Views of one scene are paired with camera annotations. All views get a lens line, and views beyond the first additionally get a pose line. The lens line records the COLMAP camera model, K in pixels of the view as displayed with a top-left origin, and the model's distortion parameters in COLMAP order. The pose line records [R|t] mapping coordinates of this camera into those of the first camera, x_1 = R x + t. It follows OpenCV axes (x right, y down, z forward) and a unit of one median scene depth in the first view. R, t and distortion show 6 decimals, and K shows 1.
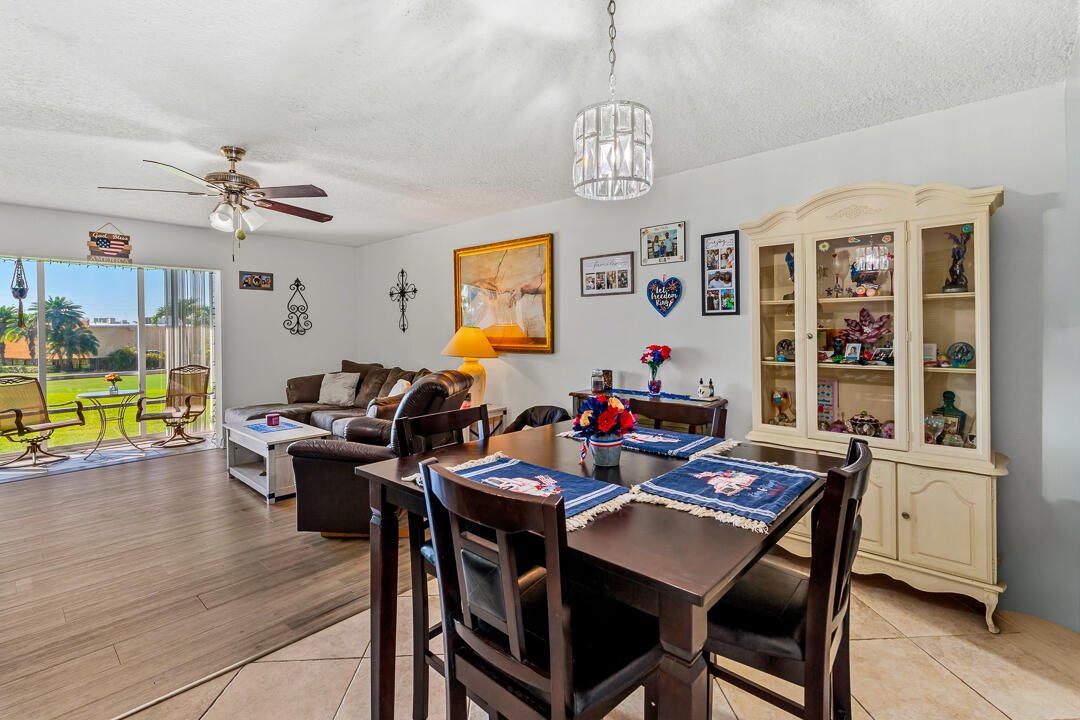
lens RADIAL K [[497.4, 0, 545.4], [0, 497.4, 338.0], [0, 0, 1]] dist [0.016268, -0.003119]
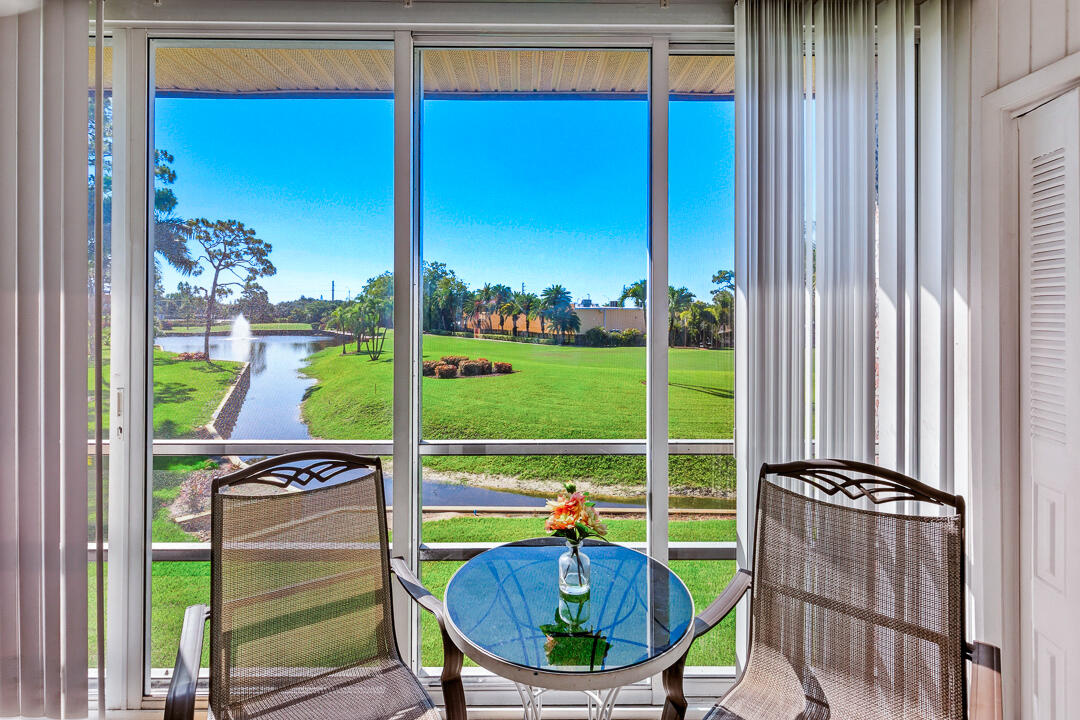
lens RADIAL K [[497.4, 0, 548.5], [0, 497.4, 310.9], [0, 0, 1]] dist [0.016268, -0.003119]
pose [[0.701483, 0.006991, -0.712651, -0.777578], [-0.022630, 0.999666, -0.012469, -0.005411], [0.712326, 0.024874, 0.701407, 0.911156]]
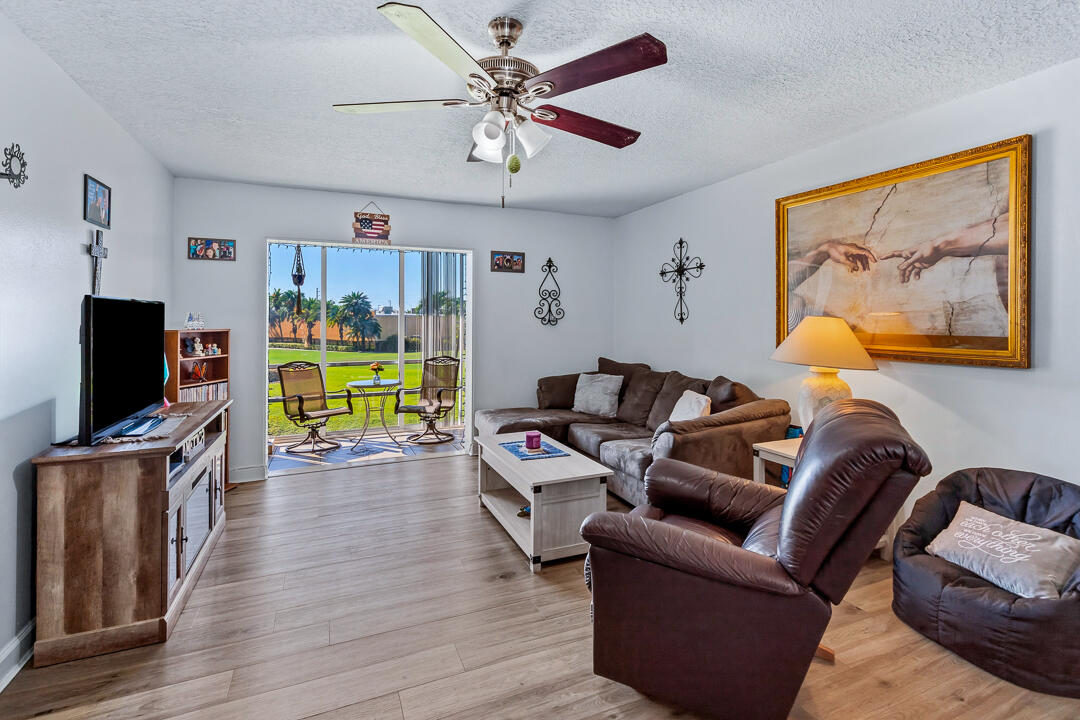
lens RADIAL K [[497.4, 0, 558.5], [0, 497.4, 323.5], [0, 0, 1]] dist [0.016268, -0.003119]
pose [[0.925634, 0.010421, -0.378276, -0.177798], [-0.014379, 0.999867, -0.007640, -0.003540], [0.378146, 0.012511, 0.925661, 0.251144]]
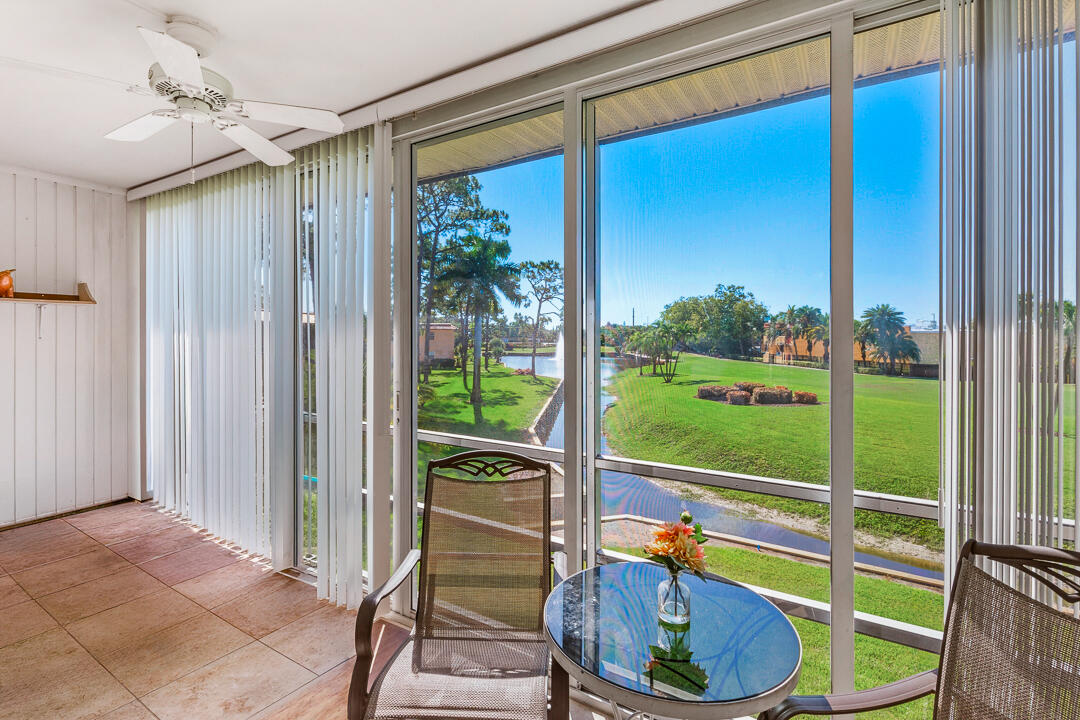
lens RADIAL K [[497.4, 0, 574.1], [0, 497.4, 338.0], [0, 0, 1]] dist [0.016268, -0.003119]
pose [[0.230805, 0.011859, -0.972928, -0.722979], [-0.024281, 0.999685, 0.006425, -0.009323], [0.972697, 0.022140, 0.231020, 0.980720]]
